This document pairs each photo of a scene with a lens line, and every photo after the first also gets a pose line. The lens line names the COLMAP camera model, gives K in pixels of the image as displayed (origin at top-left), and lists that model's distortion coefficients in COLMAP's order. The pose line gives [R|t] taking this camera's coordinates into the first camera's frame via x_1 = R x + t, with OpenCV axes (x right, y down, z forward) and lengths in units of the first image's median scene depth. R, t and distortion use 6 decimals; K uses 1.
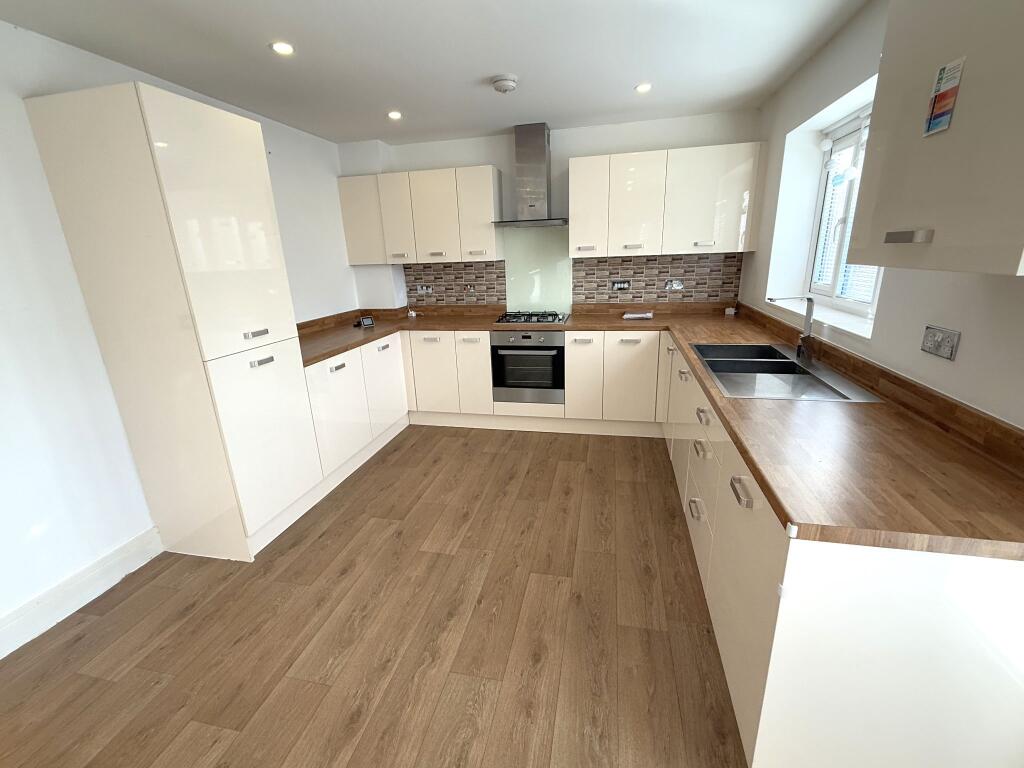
lens RADIAL K [[442.2, 0, 510.3], [0, 442.2, 386.1], [0, 0, 1]] dist [-0.000484, -0.000902]
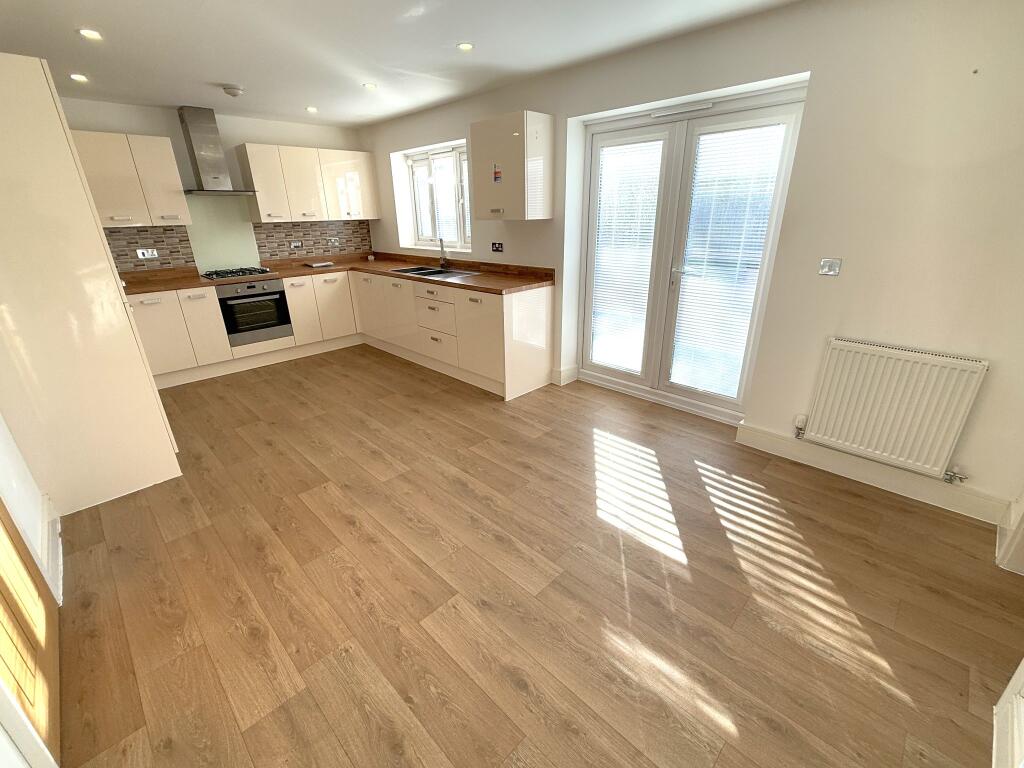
lens RADIAL K [[442.2, 0, 510.4], [0, 442.2, 386.3], [0, 0, 1]] dist [-0.000484, -0.000902]
pose [[0.535313, -0.286529, 0.794570, -0.775941], [0.244593, 0.952985, 0.178869, 0.134655], [-0.808464, 0.098595, 0.580228, -0.343412]]
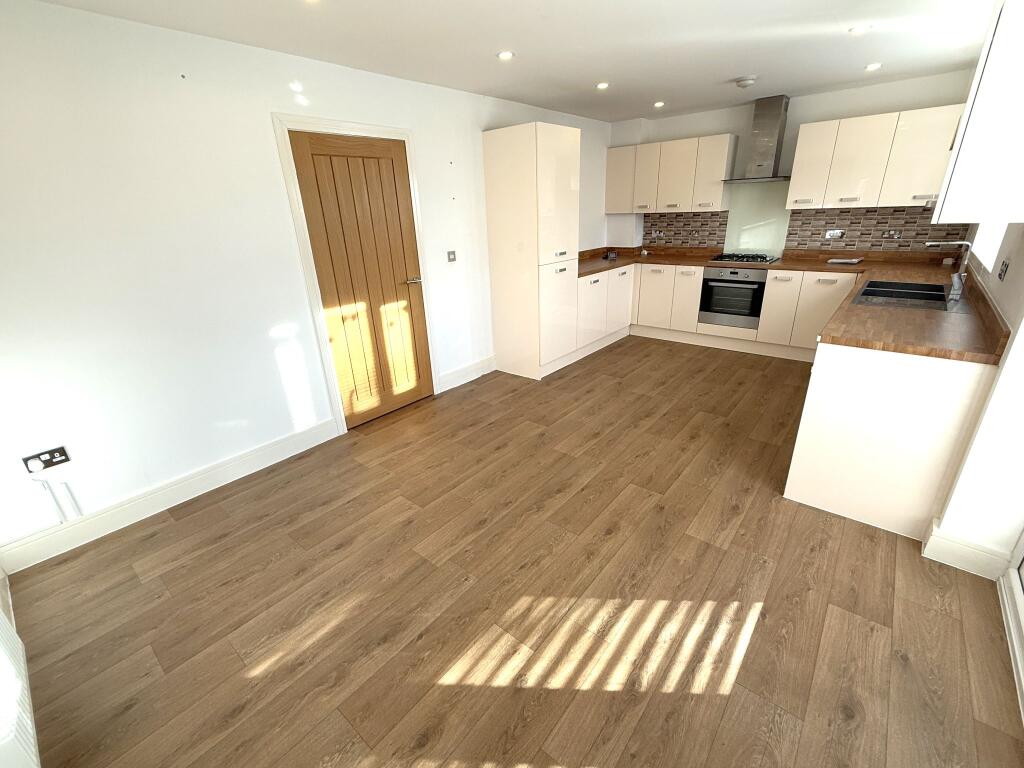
lens RADIAL K [[442.2, 0, 510.4], [0, 442.2, 385.9], [0, 0, 1]] dist [-0.000484, -0.000902]
pose [[0.888670, 0.172699, -0.424782, 0.074411], [-0.126290, 0.982720, 0.135326, 0.145362], [0.440812, -0.066614, 0.895124, -0.556065]]
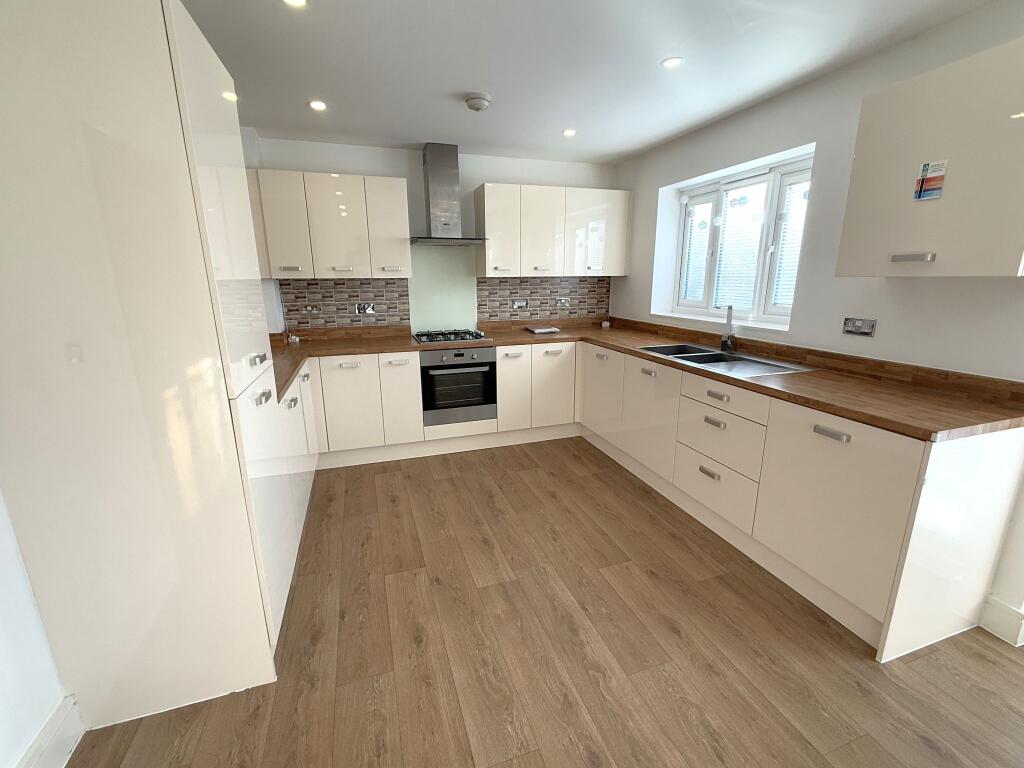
lens RADIAL K [[442.2, 0, 510.5], [0, 442.2, 386.1], [0, 0, 1]] dist [-0.000484, -0.000902]
pose [[0.853746, -0.095973, 0.511769, -0.453625], [0.127721, 0.991439, -0.027140, -0.001228], [-0.504783, 0.088534, 0.858694, 0.127266]]
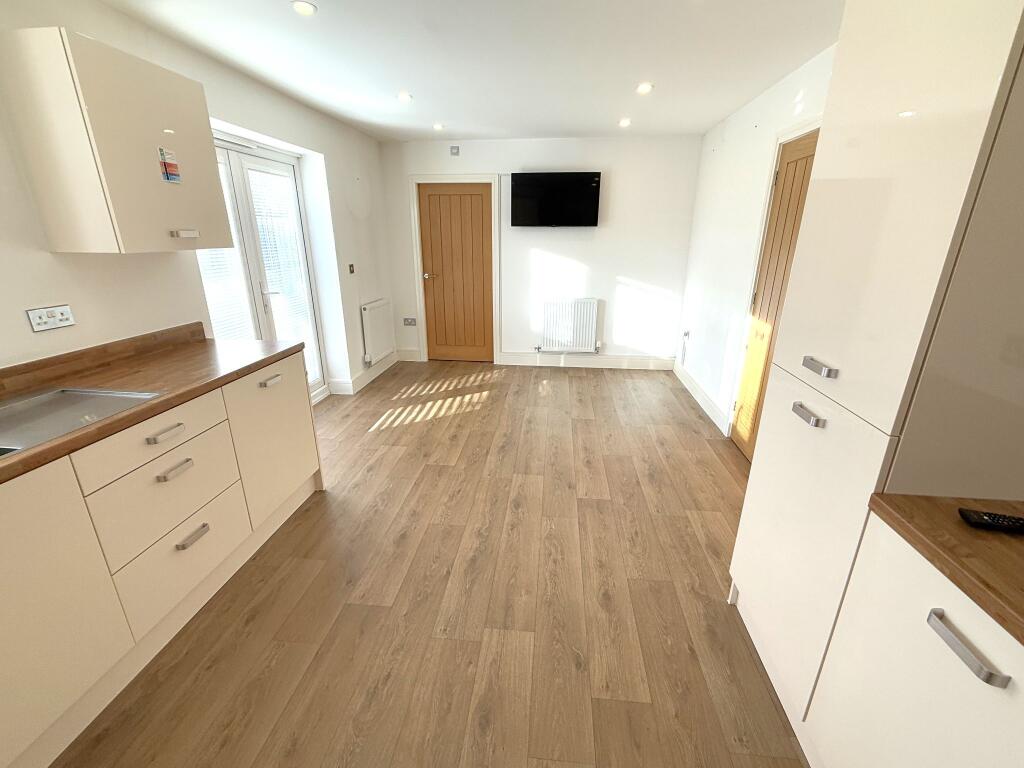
lens RADIAL K [[442.2, 0, 512.3], [0, 442.2, 385.7], [0, 0, 1]] dist [-0.000484, -0.000902]
pose [[-0.992277, 0.069868, -0.102496, -0.097144], [-0.003546, 0.809970, 0.586460, -0.325996], [0.123993, 0.582294, -0.803467, 1.080813]]
